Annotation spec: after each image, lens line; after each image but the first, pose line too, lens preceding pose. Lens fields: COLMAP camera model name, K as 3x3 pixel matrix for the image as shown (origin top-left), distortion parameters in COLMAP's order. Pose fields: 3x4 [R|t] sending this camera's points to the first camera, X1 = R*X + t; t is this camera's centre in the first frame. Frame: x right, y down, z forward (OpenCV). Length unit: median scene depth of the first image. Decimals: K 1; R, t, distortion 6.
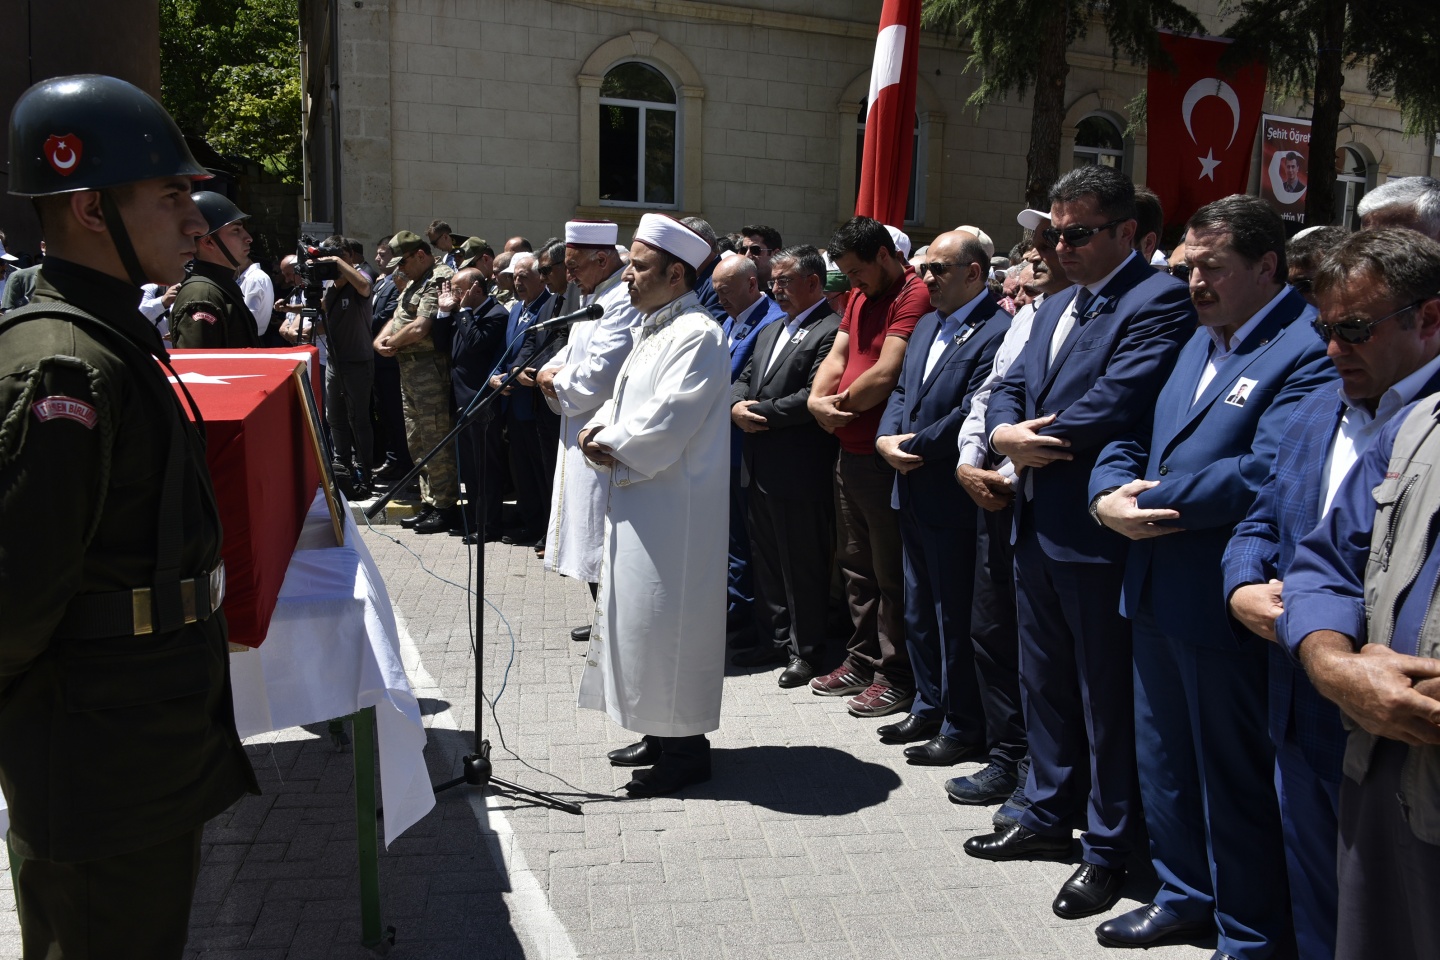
lens RADIAL K [[1156.9, 0, 717.7], [0, 1156.9, 490.8], [0, 0, 1]] dist [-0.027636, -0.014031]
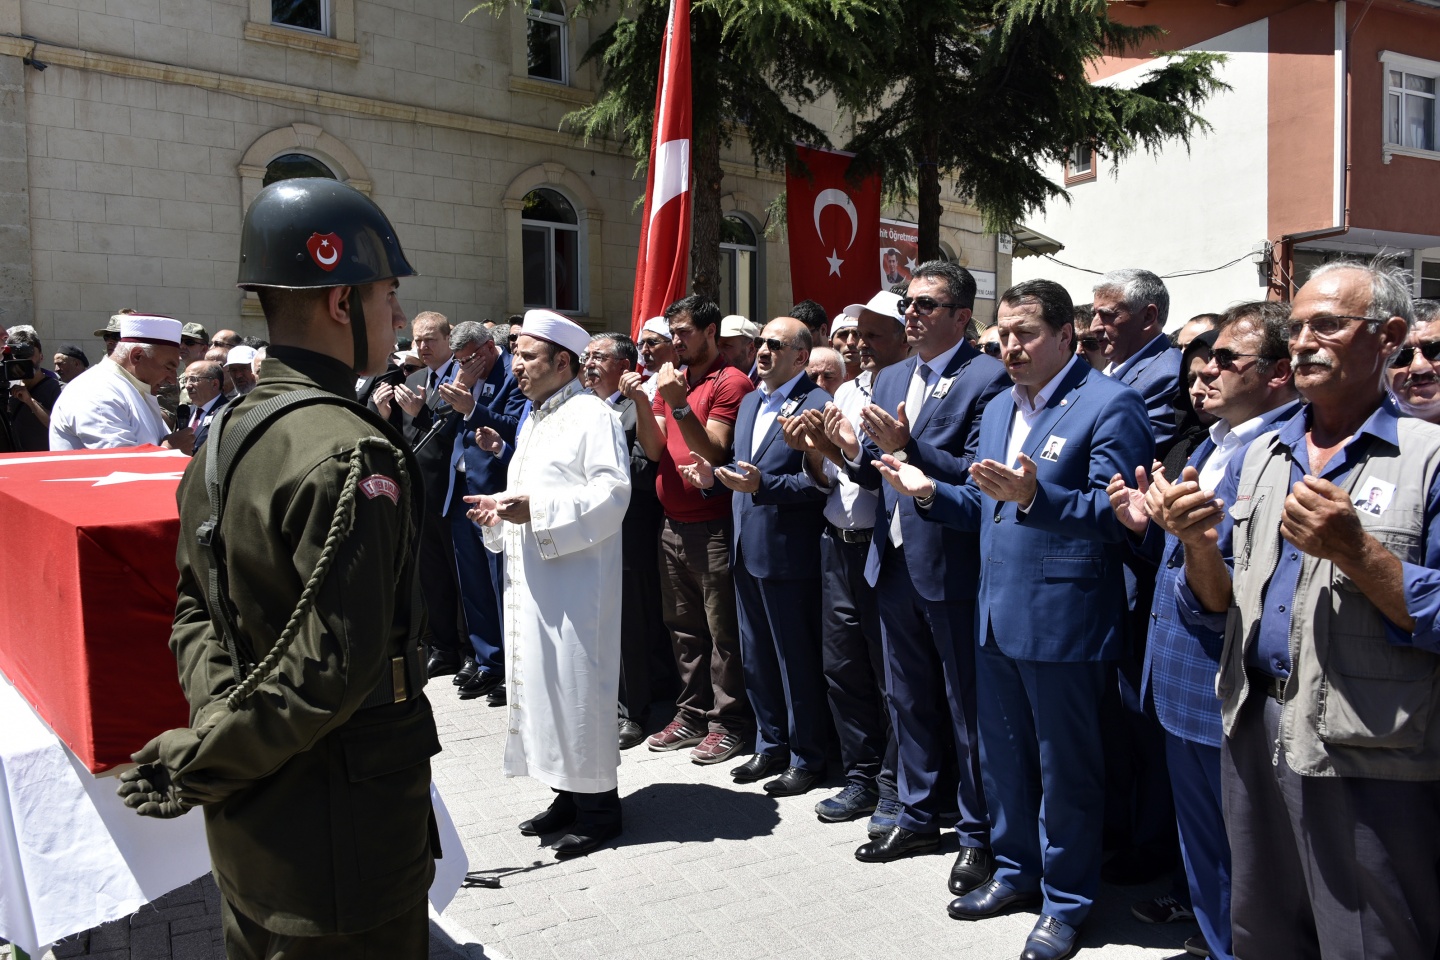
lens RADIAL K [[1156.9, 0, 717.7], [0, 1156.9, 490.8], [0, 0, 1]] dist [-0.027636, -0.014031]
pose [[0.939100, -0.057911, 0.338729, -0.206207], [0.083330, 0.994655, -0.060976, 0.007706], [-0.333387, 0.085489, 0.938906, -0.036958]]
